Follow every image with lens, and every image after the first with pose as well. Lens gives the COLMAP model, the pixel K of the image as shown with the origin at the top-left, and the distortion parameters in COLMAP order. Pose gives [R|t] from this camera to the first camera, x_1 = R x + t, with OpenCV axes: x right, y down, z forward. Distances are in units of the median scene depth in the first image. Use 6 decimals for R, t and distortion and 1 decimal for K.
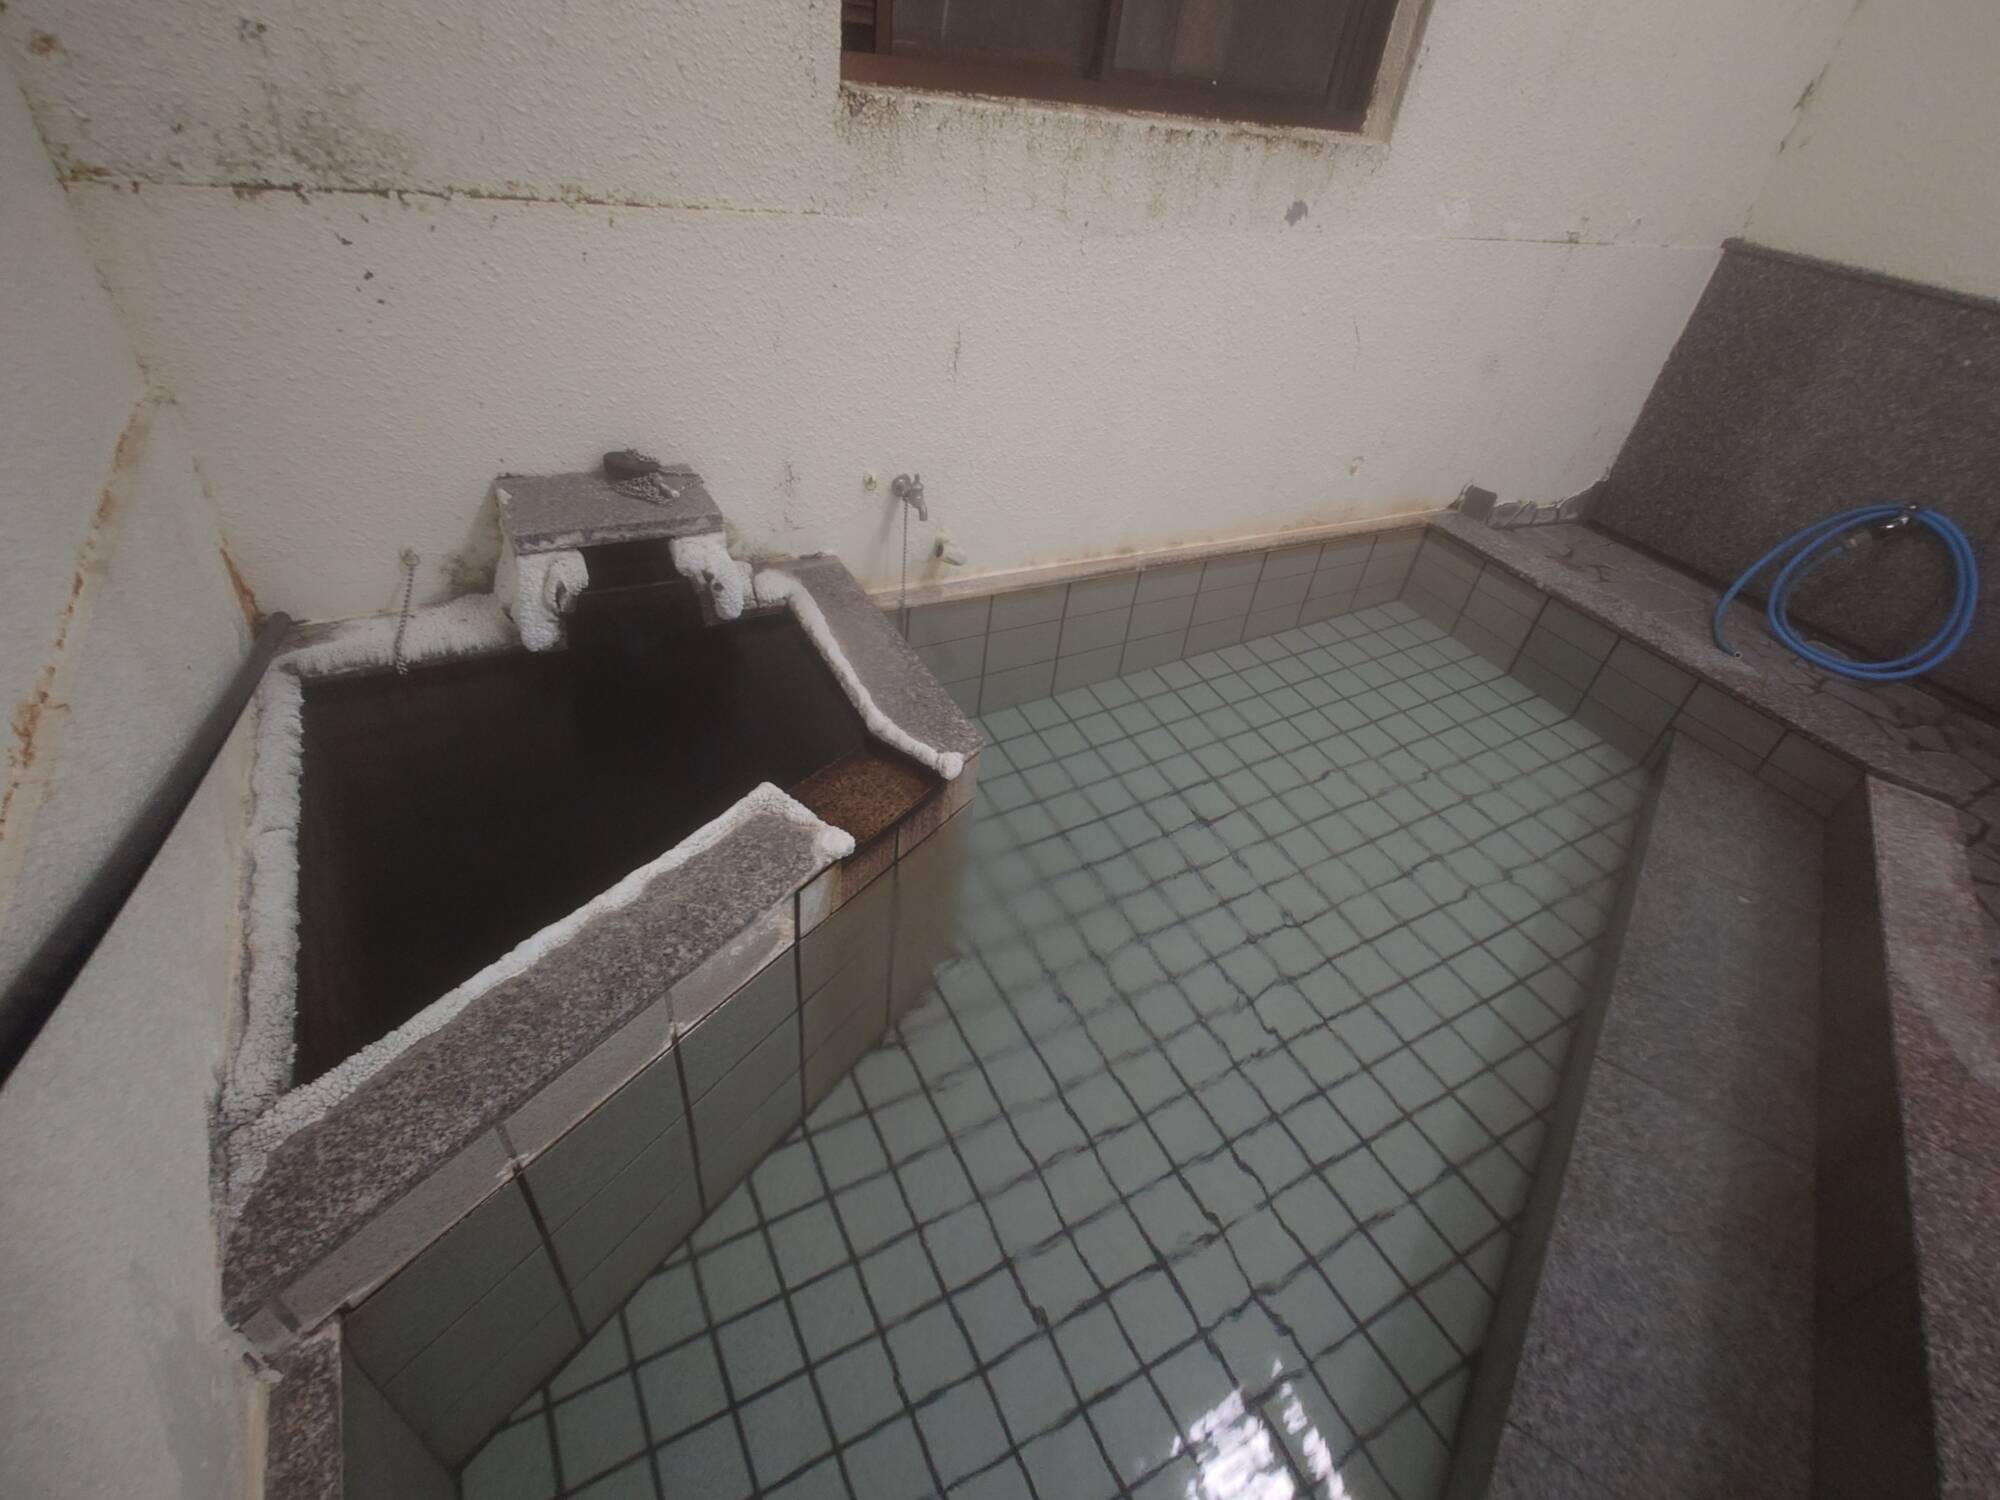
lens RADIAL K [[944.7, 0, 1003.6], [0, 944.7, 749.6], [0, 0, 1]] dist [-0.003189, 0.001896]
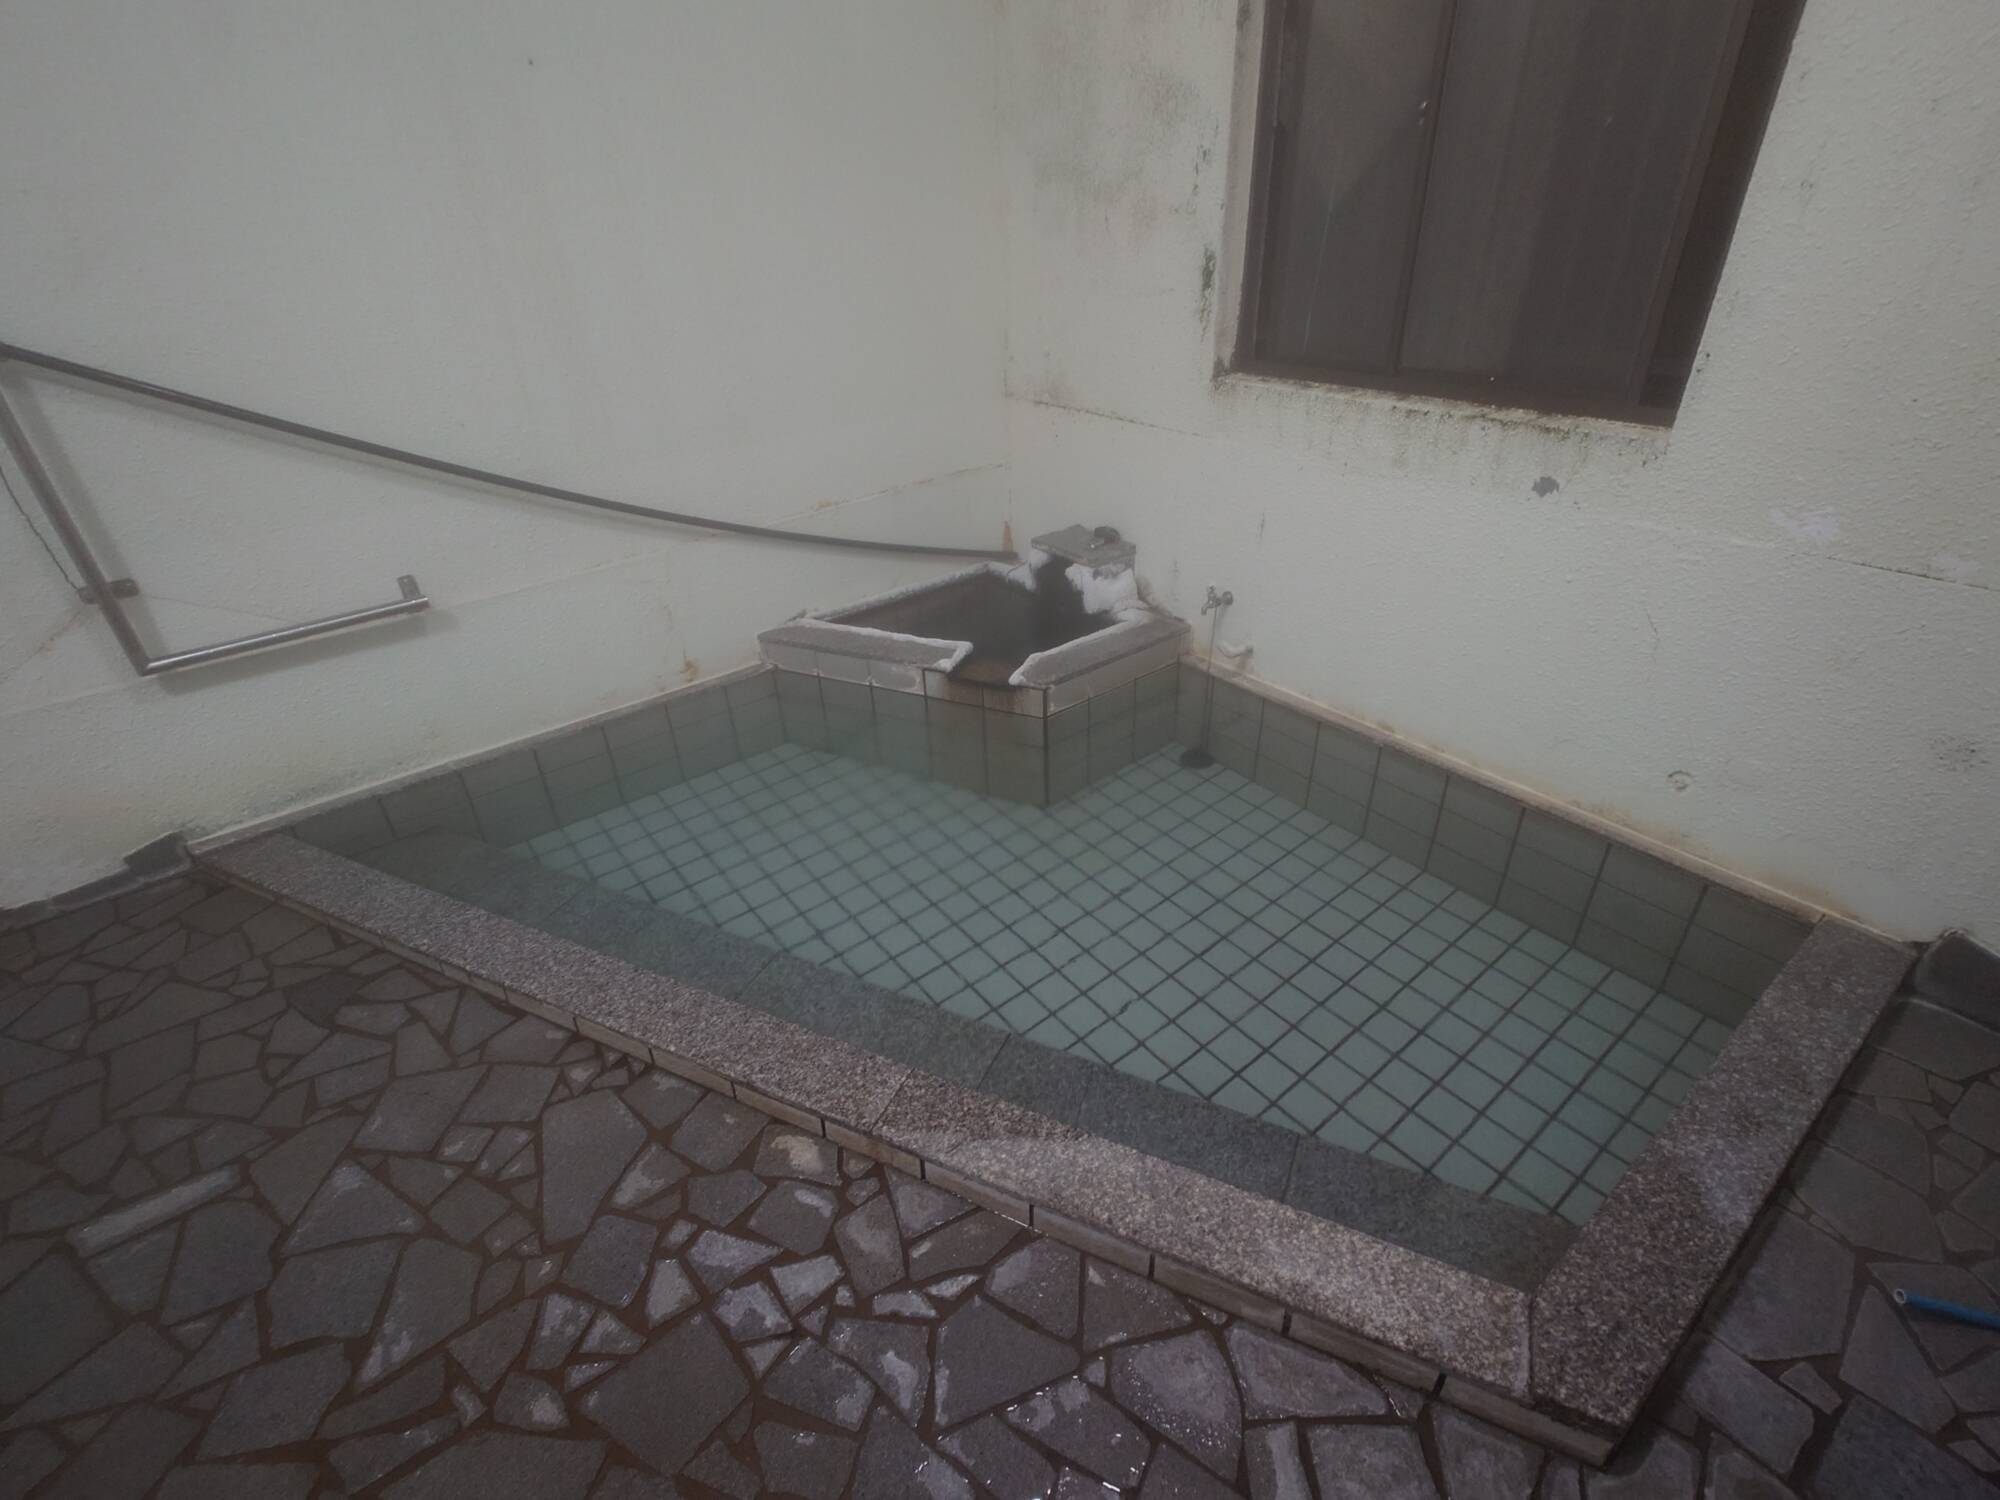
lens RADIAL K [[944.7, 0, 1010.1], [0, 944.7, 750.3], [0, 0, 1]] dist [-0.003189, 0.001896]
pose [[0.166394, 0.392149, -0.904728, 1.367481], [-0.553900, 0.796253, 0.243260, -0.260028], [0.815787, 0.460652, 0.349703, 0.266748]]
